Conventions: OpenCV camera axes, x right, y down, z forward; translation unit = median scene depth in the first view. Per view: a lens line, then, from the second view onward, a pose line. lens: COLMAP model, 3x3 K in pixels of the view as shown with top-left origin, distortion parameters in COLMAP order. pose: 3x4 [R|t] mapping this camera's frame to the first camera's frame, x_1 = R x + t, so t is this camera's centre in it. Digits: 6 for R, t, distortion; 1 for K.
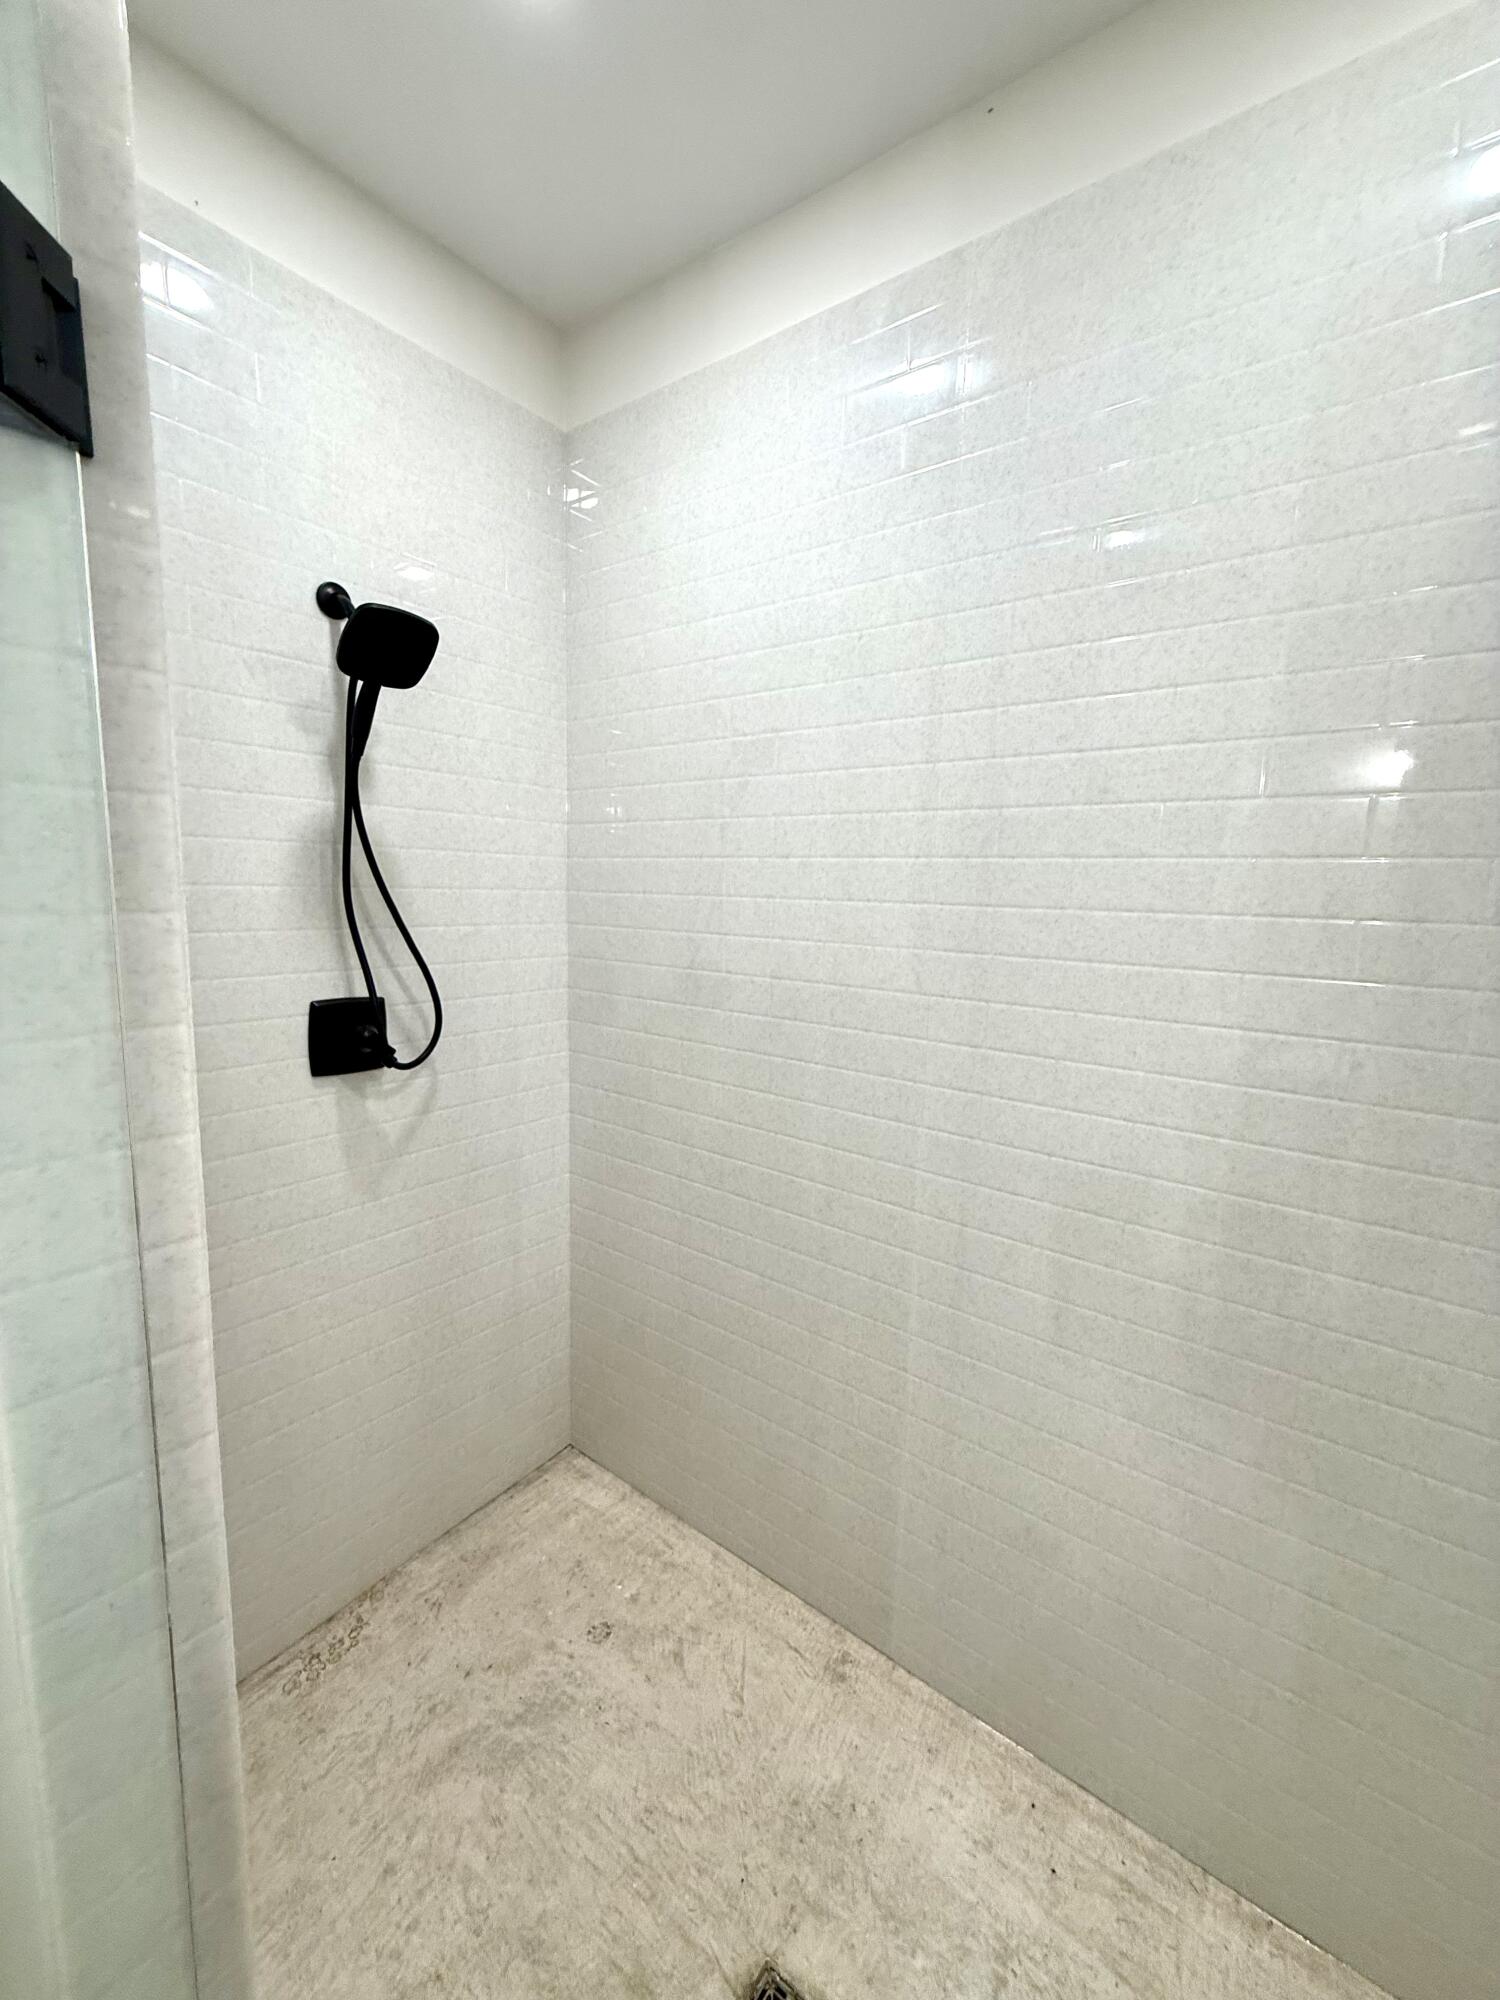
lens RADIAL K [[799.7, 0, 753.2], [0, 799.7, 994.6], [0, 0, 1]] dist [-0.001685, 0.000725]
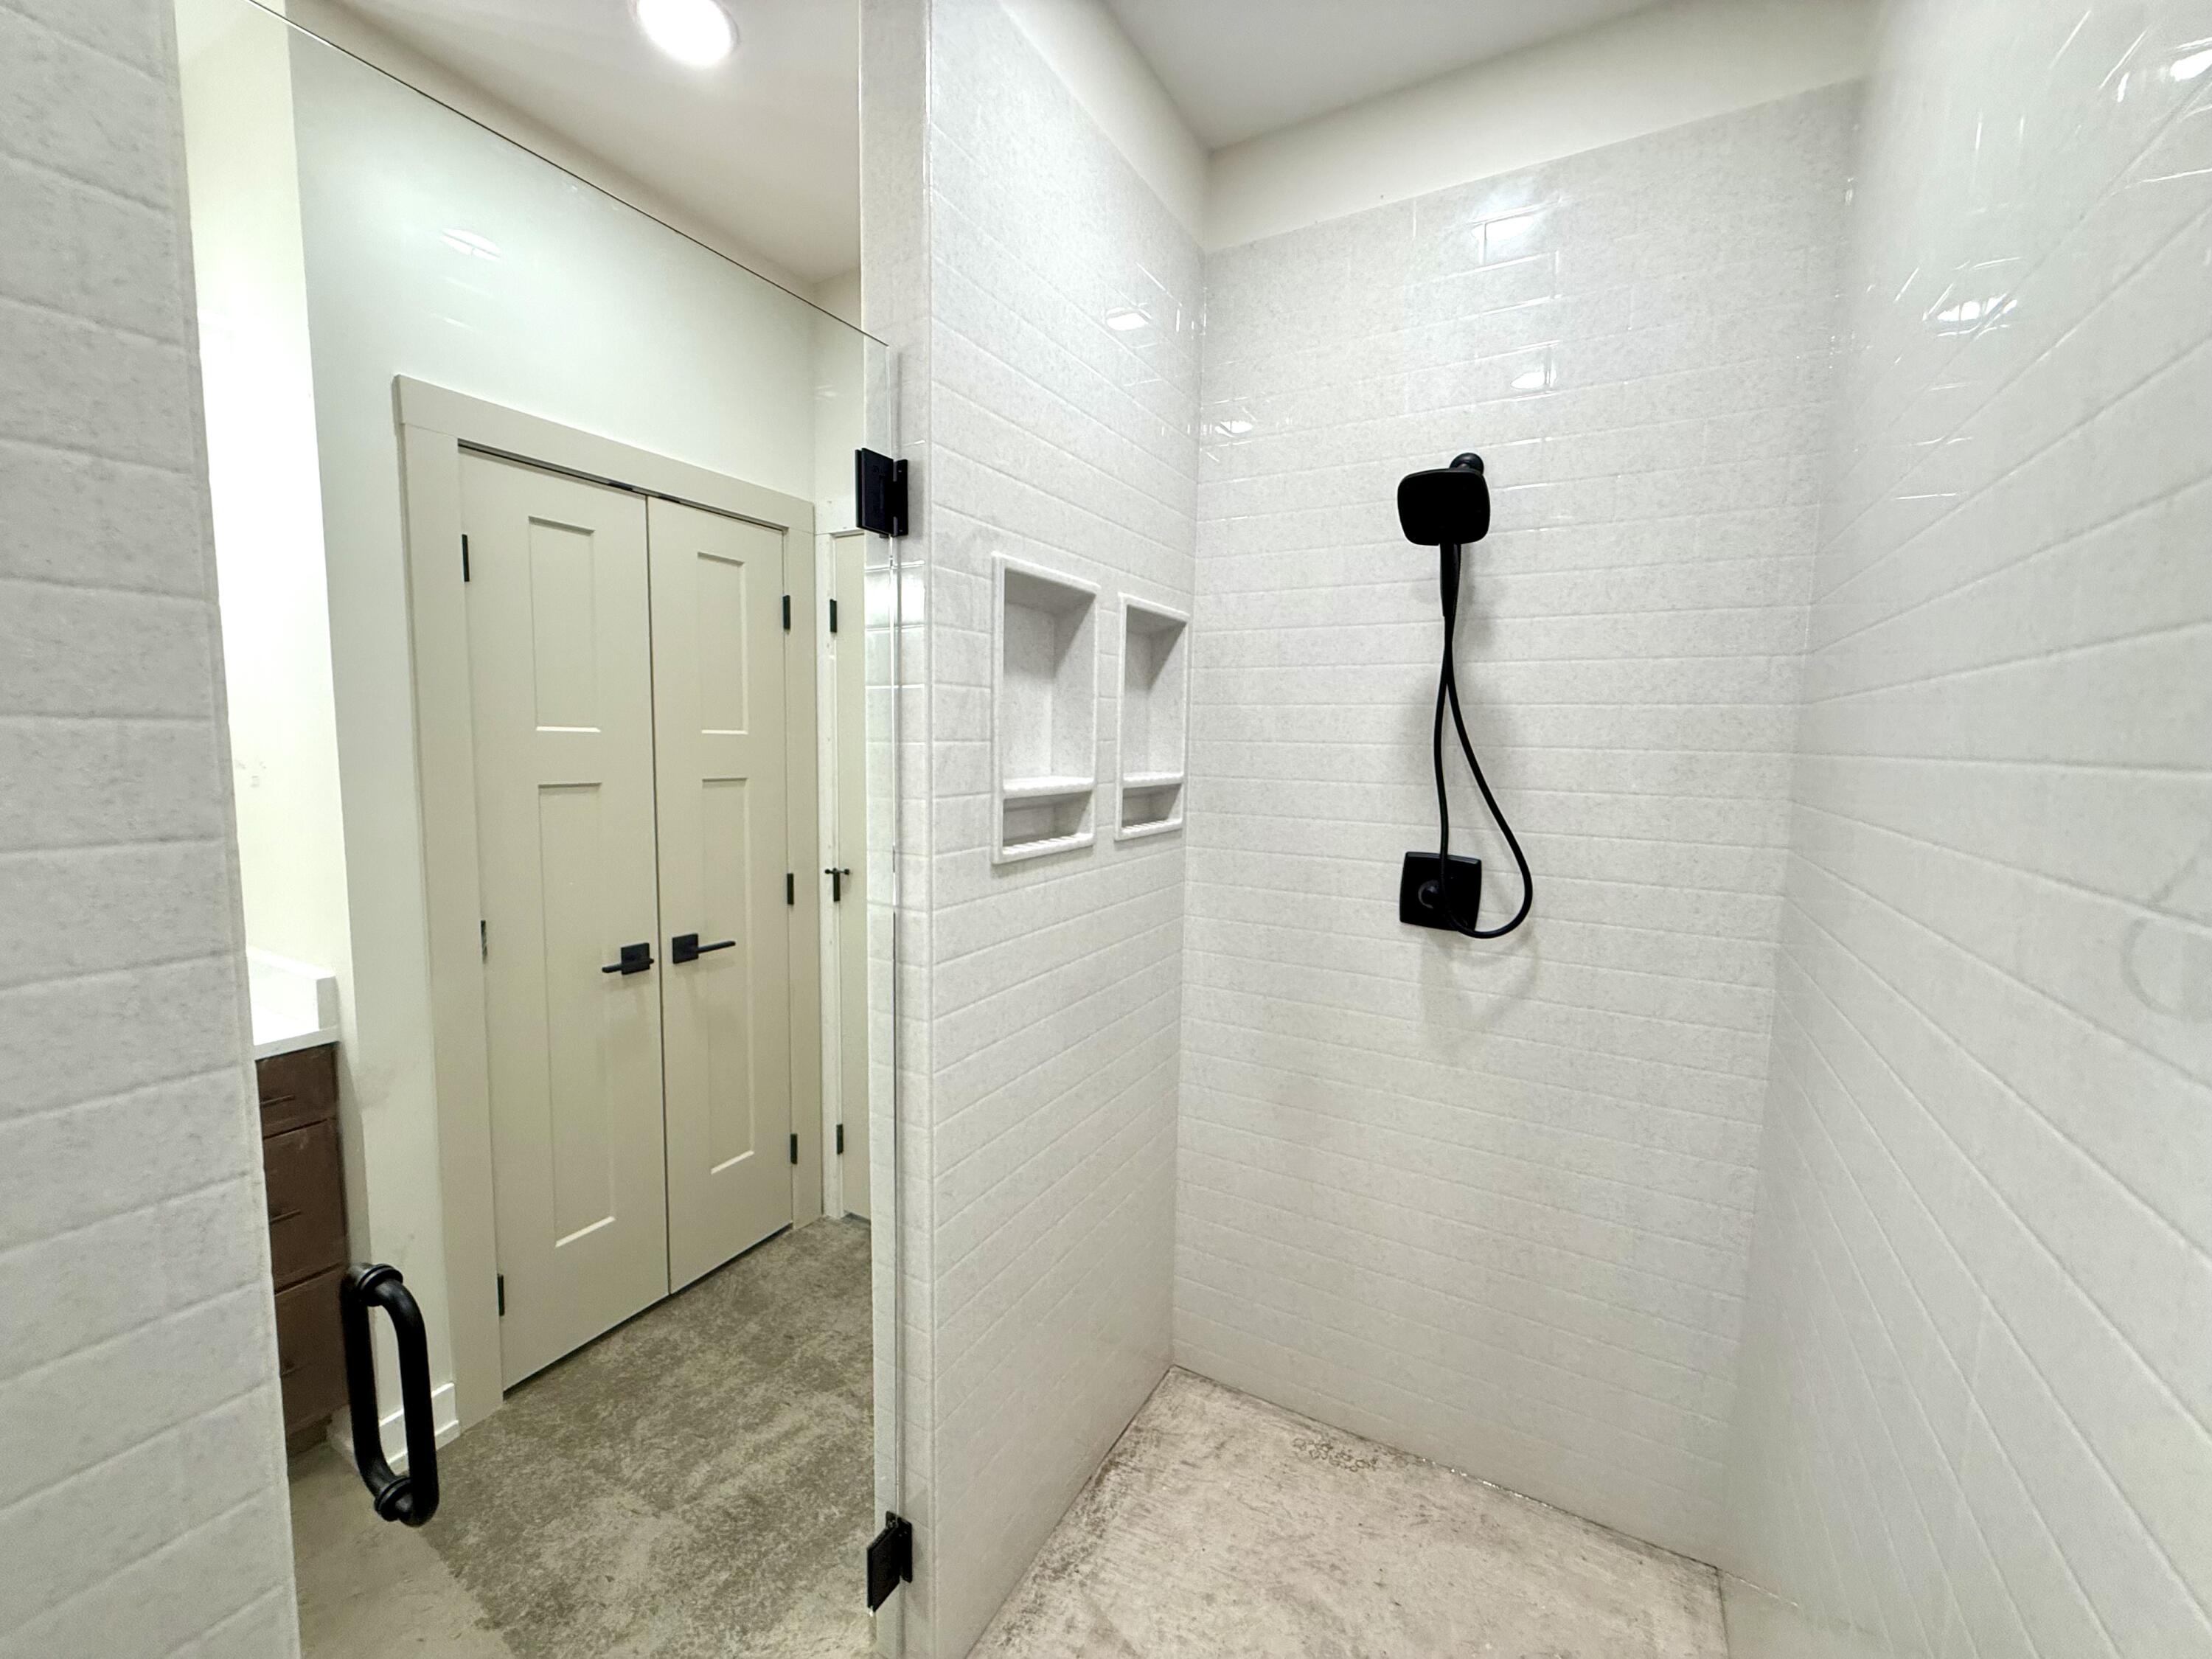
lens RADIAL K [[884.5, 0, 1100.8], [0, 884.5, 824.1], [0, 0, 1]] dist [-0.001685, 0.000725]
pose [[0.132229, 0.078062, -0.988141, 0.518403], [-0.146562, 0.987476, 0.058398, -0.034289], [0.980324, 0.137102, 0.142014, 0.392844]]
